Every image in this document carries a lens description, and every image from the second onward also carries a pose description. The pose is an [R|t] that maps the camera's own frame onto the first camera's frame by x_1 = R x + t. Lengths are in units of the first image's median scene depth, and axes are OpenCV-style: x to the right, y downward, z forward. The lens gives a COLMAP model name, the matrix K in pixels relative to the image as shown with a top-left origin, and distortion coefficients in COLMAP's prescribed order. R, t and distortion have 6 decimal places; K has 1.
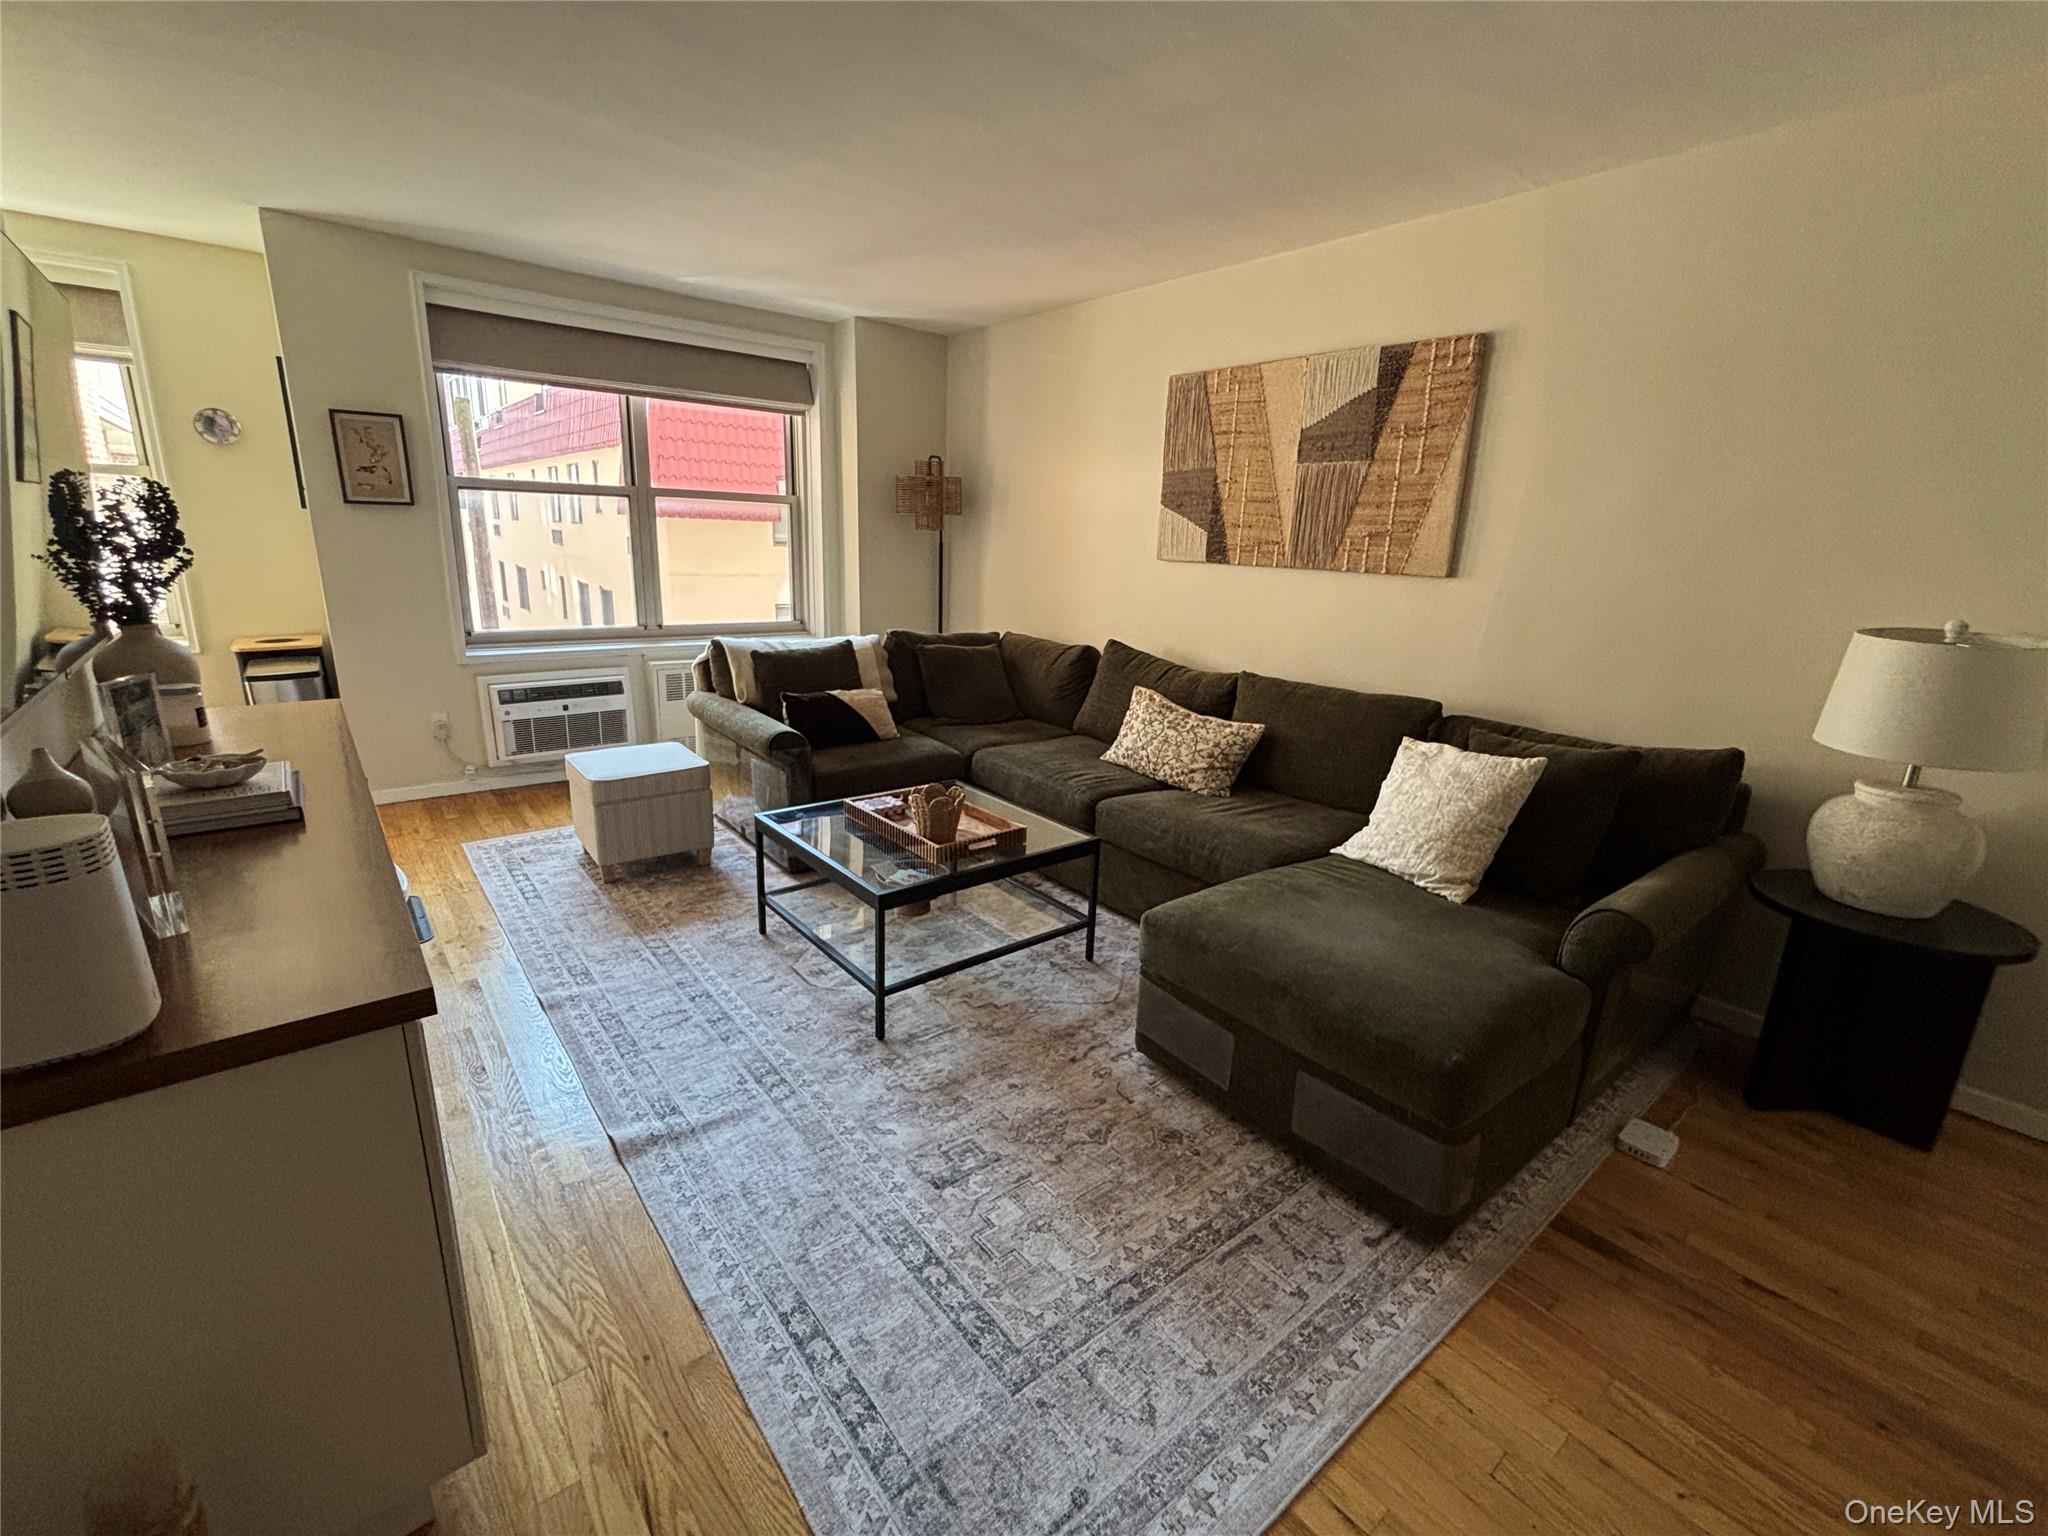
lens RADIAL K [[881.5, 0, 1019.3], [0, 881.5, 765.7], [0, 0, 1]] dist [0.013918, -0.004362]
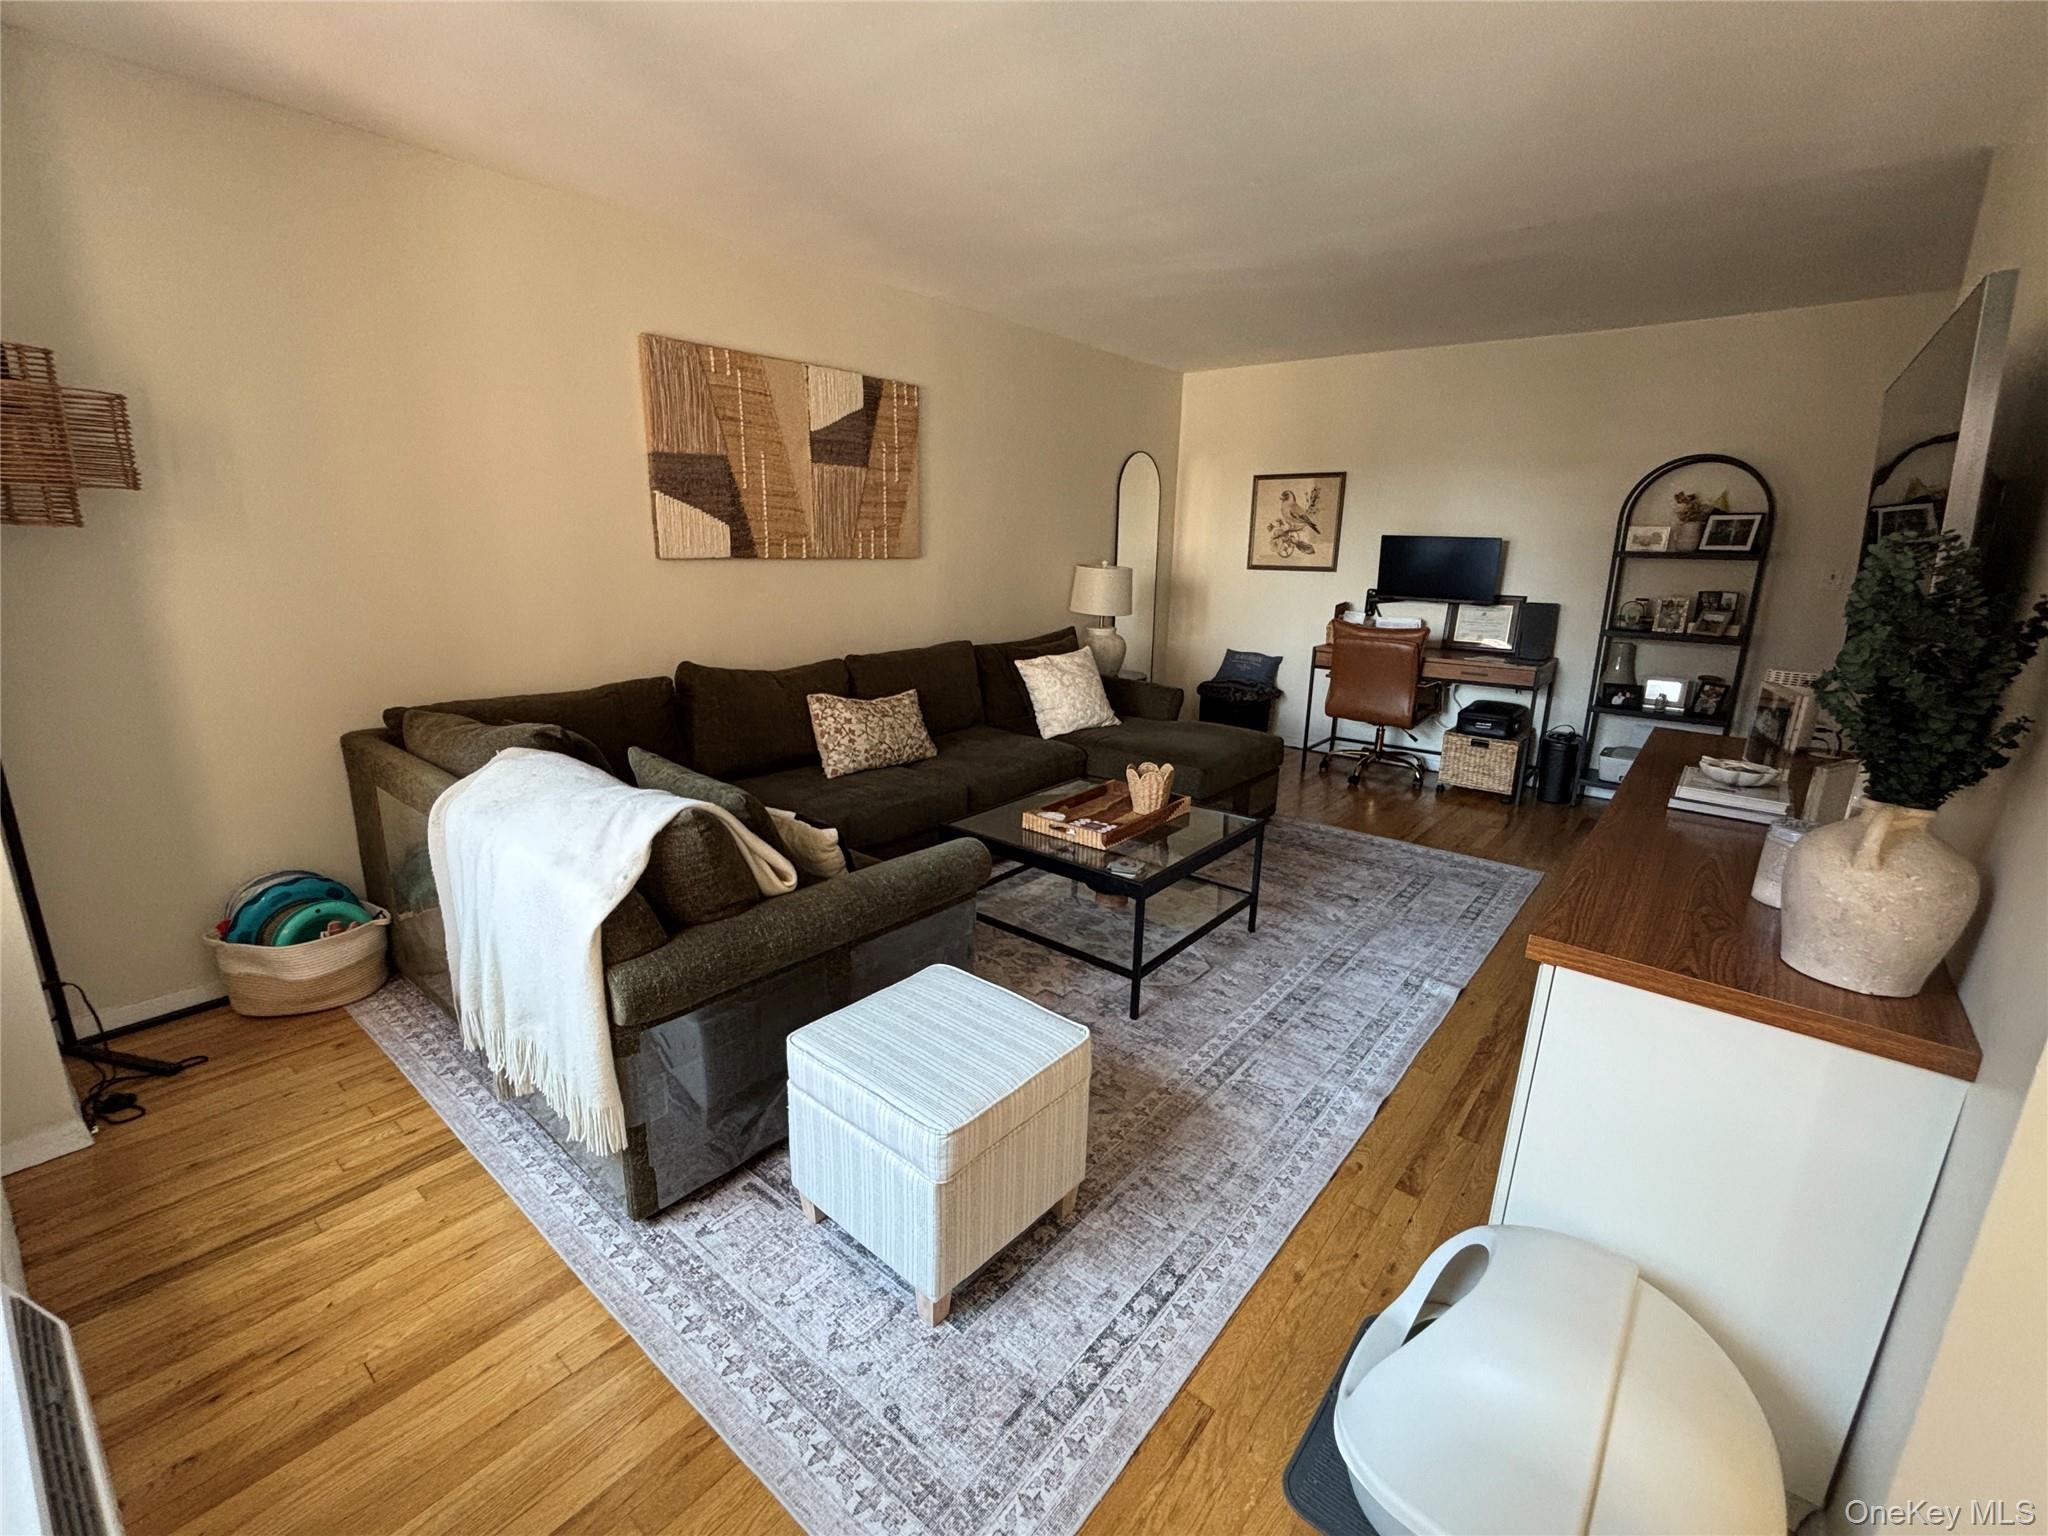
lens RADIAL K [[881.5, 0, 1018.2], [0, 881.5, 777.6], [0, 0, 1]] dist [0.013918, -0.004362]
pose [[-0.205295, -0.292964, 0.933823, -0.872818], [0.226863, 0.913914, 0.336593, -0.295333], [-0.952044, 0.280951, -0.121159, 0.998282]]
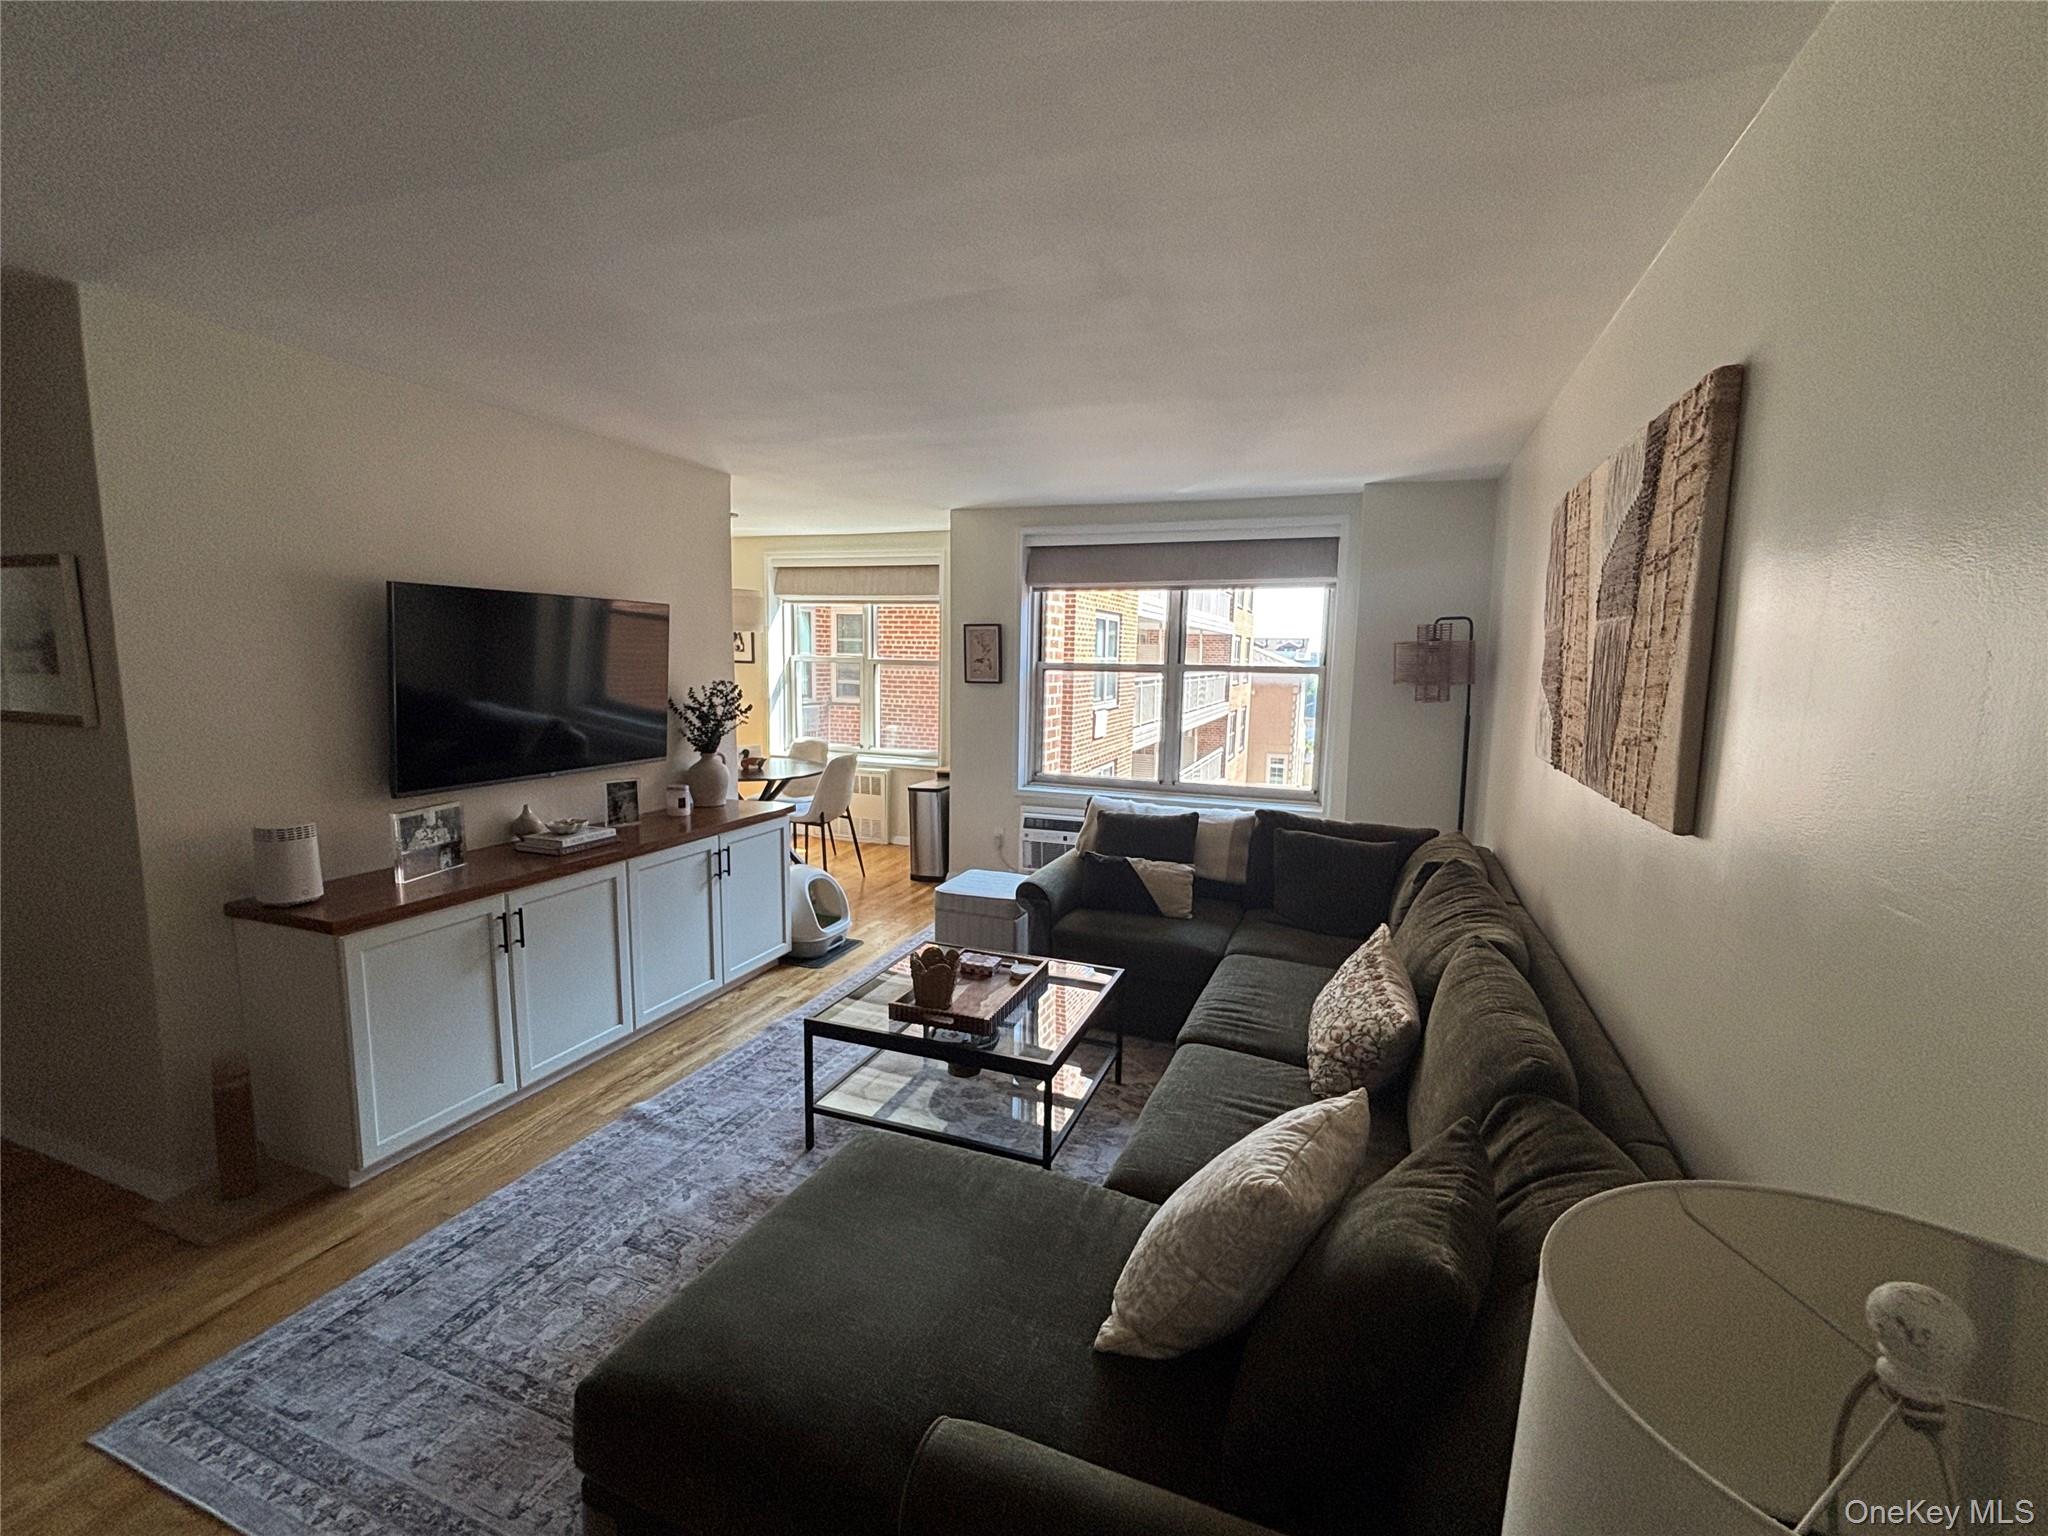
lens RADIAL K [[881.5, 0, 1030.7], [0, 881.5, 771.9], [0, 0, 1]] dist [0.013918, -0.004362]
pose [[0.501916, 0.088315, -0.860396, 0.650550], [-0.223245, 0.974294, -0.030225, -0.135750], [0.835609, 0.207249, 0.508729, 0.386053]]
